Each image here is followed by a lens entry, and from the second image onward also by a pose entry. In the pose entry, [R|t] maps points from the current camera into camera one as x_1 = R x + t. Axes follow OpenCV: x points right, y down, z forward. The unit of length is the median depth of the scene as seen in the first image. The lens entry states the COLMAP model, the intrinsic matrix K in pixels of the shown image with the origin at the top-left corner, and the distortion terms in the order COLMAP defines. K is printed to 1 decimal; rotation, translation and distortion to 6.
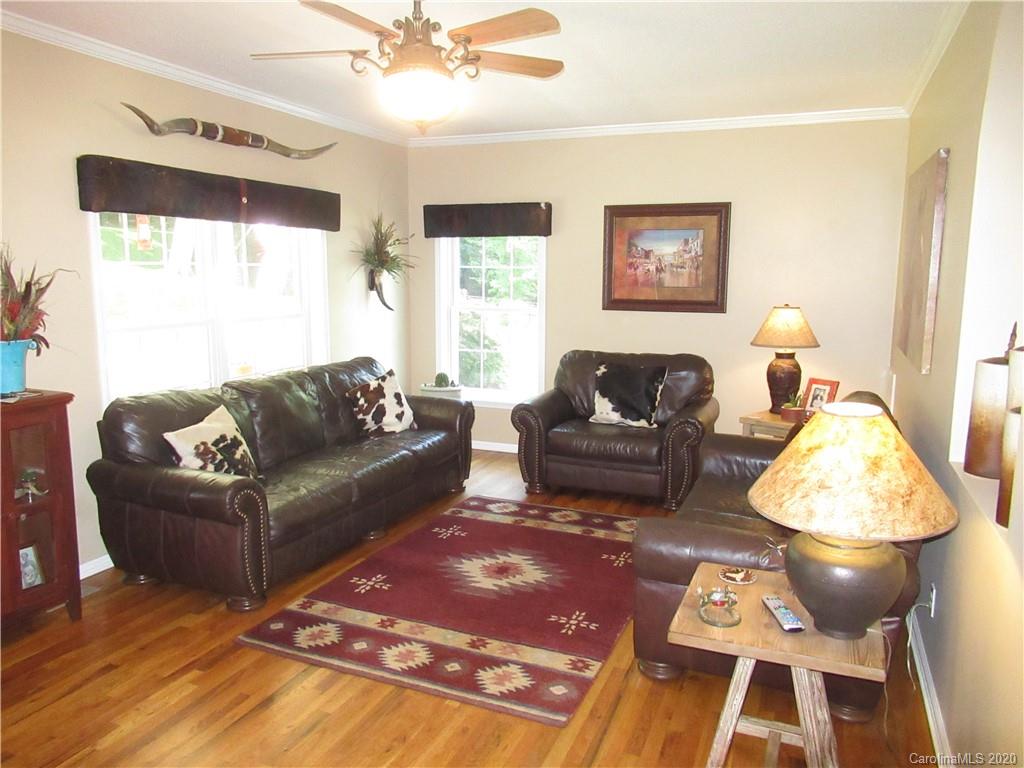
lens RADIAL K [[765.1, 0, 508.0], [0, 765.1, 384.5], [0, 0, 1]] dist [-0.002695, 0.003586]
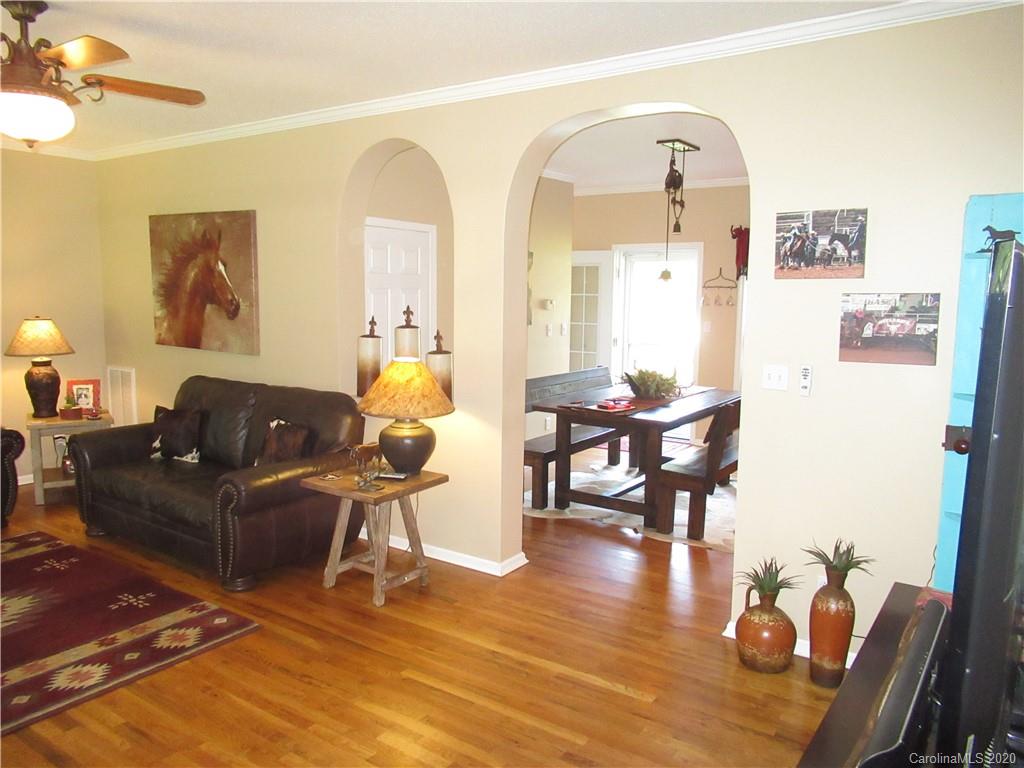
lens RADIAL K [[765.1, 0, 508.2], [0, 765.1, 385.0], [0, 0, 1]] dist [-0.002695, 0.003586]
pose [[0.204210, -0.120613, 0.971468, -0.964040], [0.133376, 0.986555, 0.094449, -0.037750], [-0.969799, 0.110283, 0.217551, 0.210807]]
